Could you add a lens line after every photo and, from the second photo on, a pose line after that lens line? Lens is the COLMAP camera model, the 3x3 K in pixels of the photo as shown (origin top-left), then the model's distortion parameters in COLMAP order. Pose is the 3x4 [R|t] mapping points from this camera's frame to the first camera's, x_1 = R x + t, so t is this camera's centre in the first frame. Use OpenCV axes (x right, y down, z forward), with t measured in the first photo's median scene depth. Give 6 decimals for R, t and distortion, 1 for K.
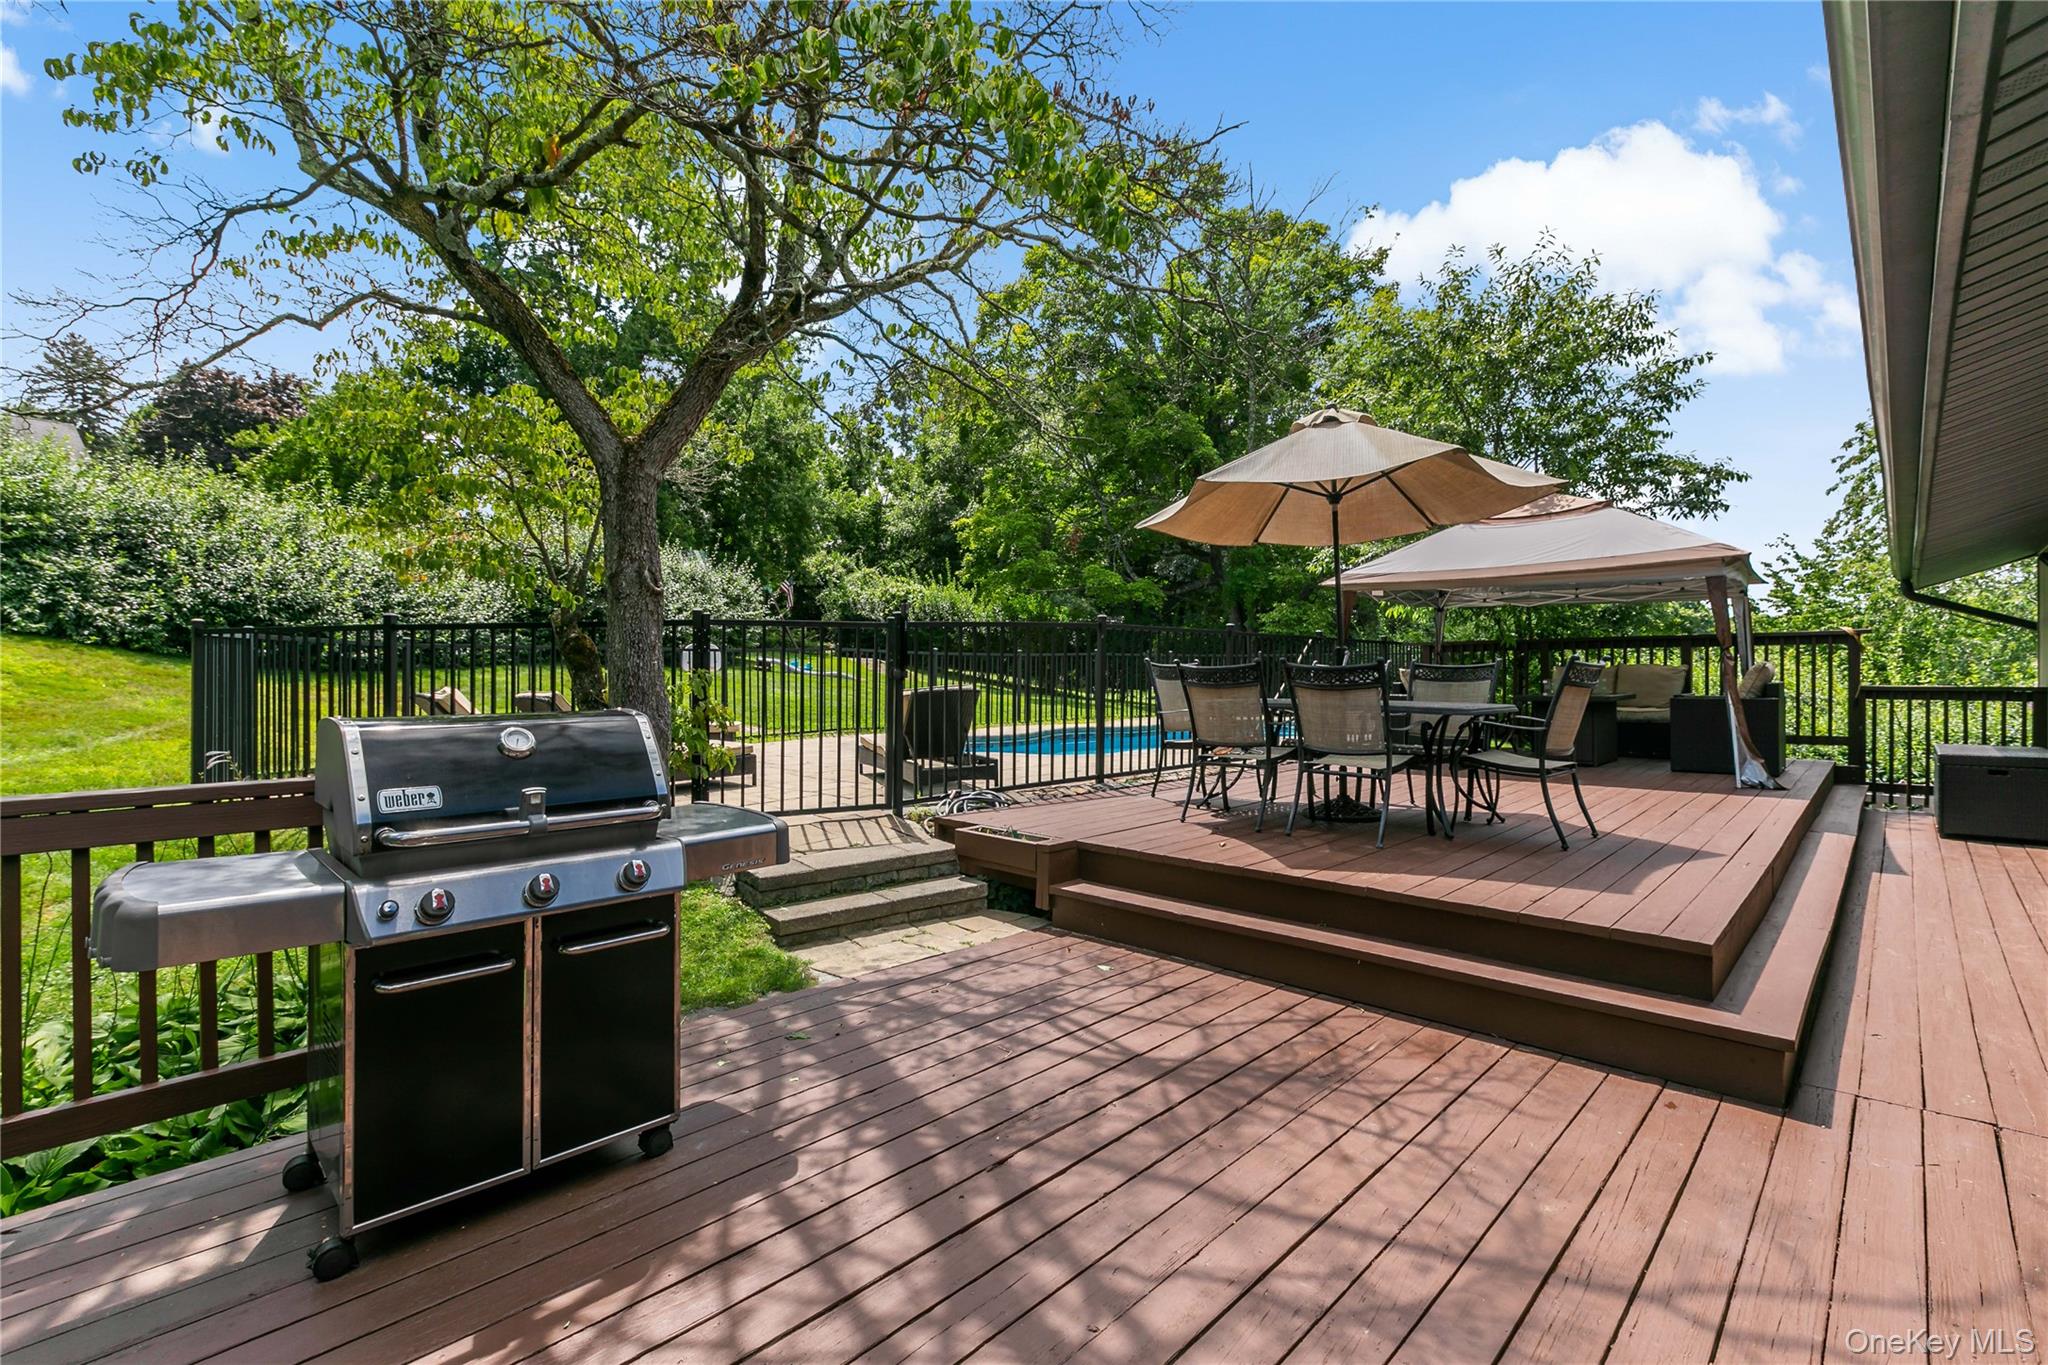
lens RADIAL K [[931.9, 0, 1018.5], [0, 931.9, 684.5], [0, 0, 1]] dist [0.004888, -0.001930]
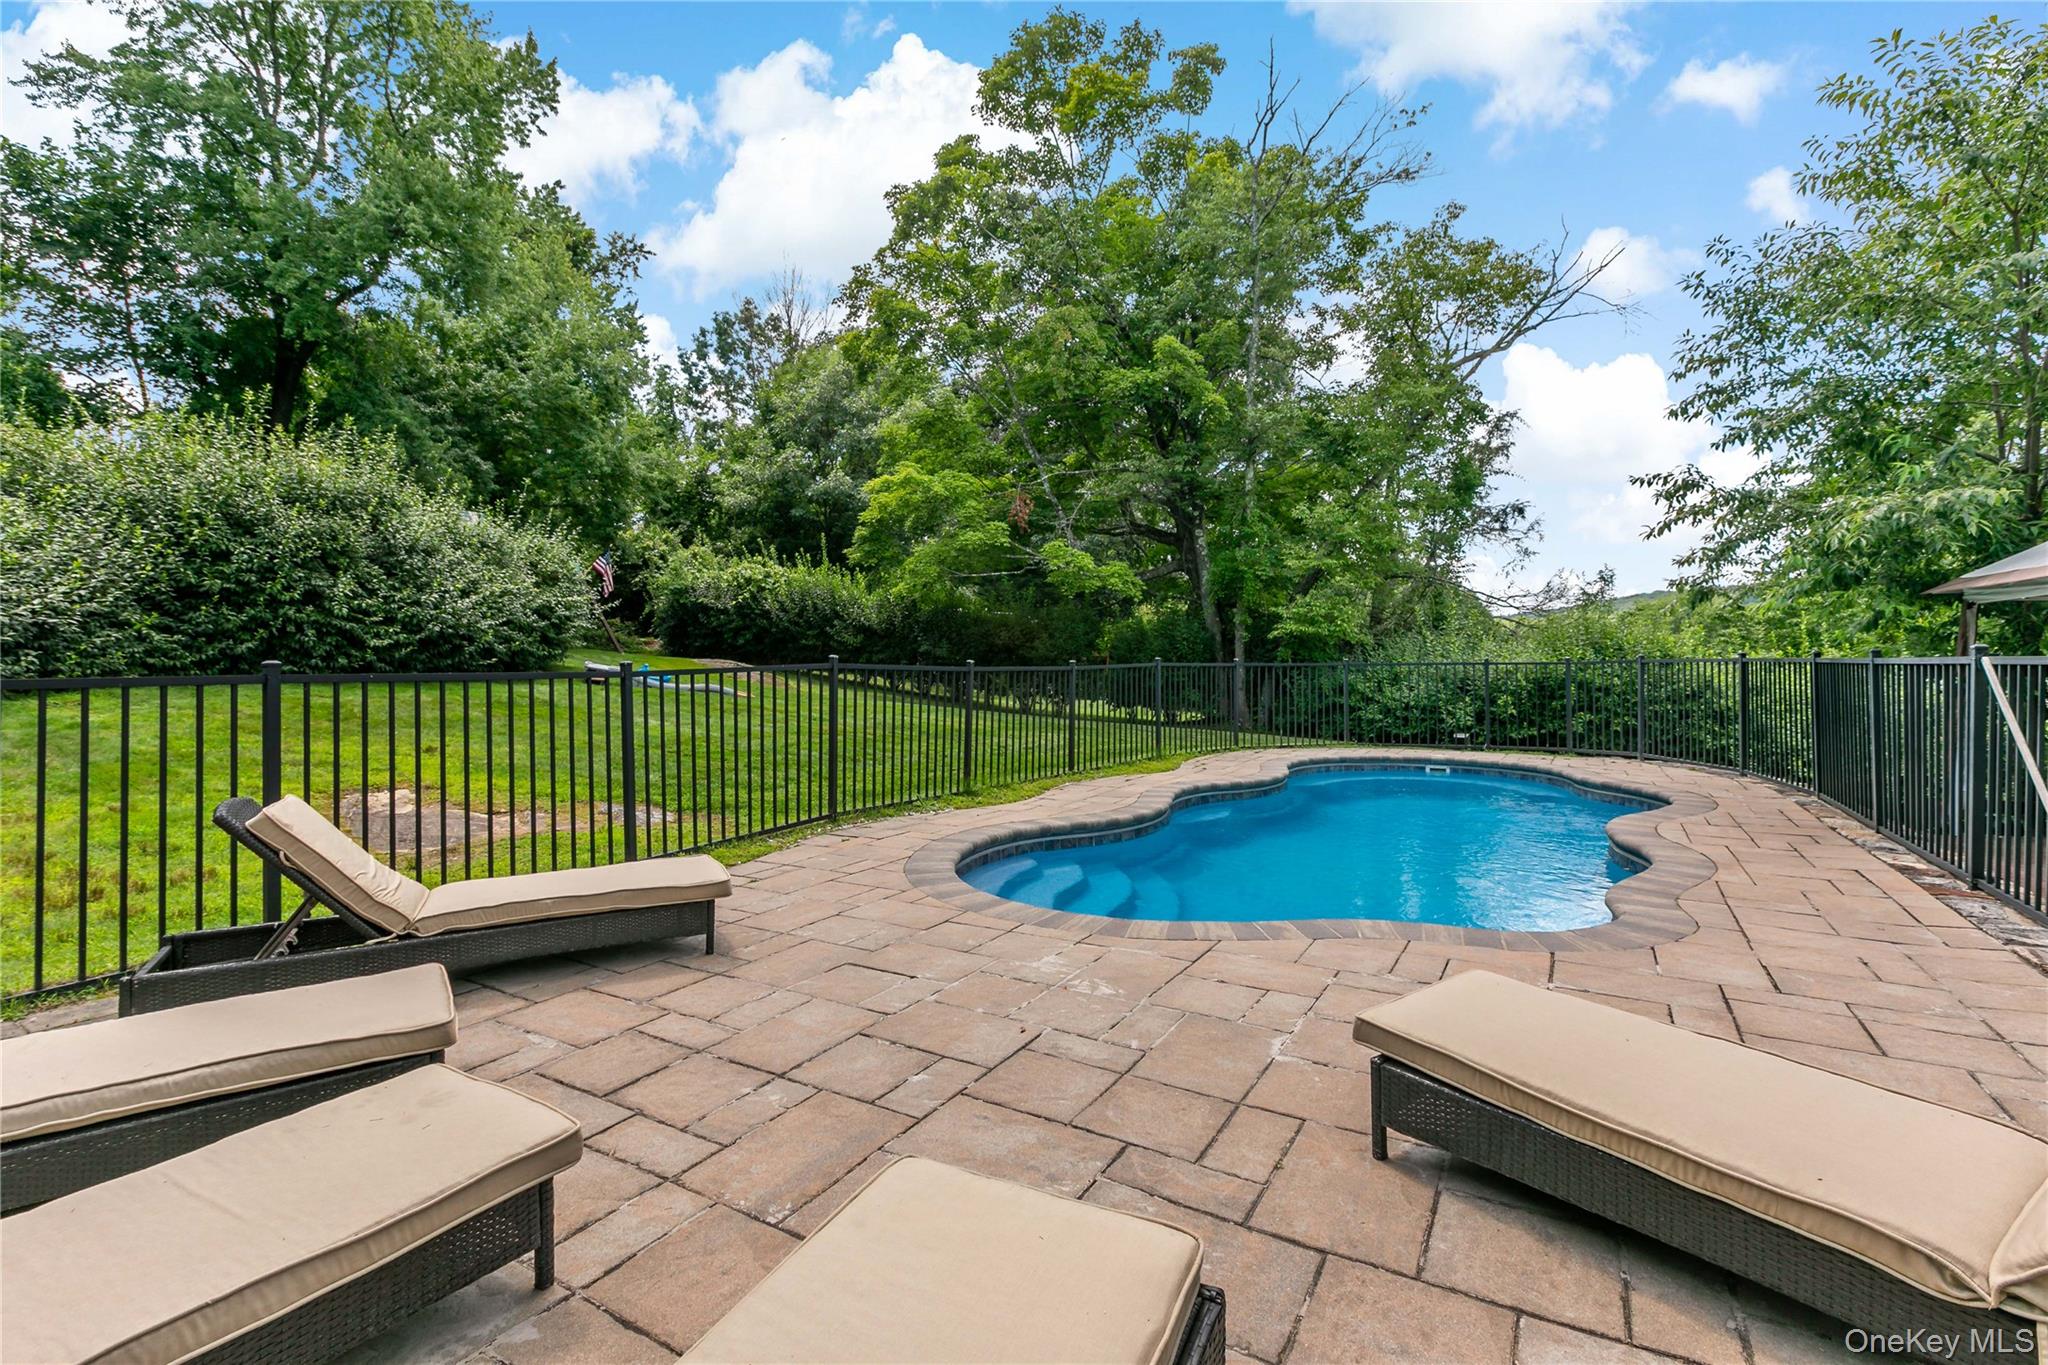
lens RADIAL K [[931.9, 0, 1036.4], [0, 931.9, 666.6], [0, 0, 1]] dist [0.004888, -0.001930]
pose [[0.972382, -0.002003, 0.233384, -0.076887], [0.004633, 0.999932, -0.010721, -0.011028], [-0.233347, 0.011507, 0.972325, 0.164137]]
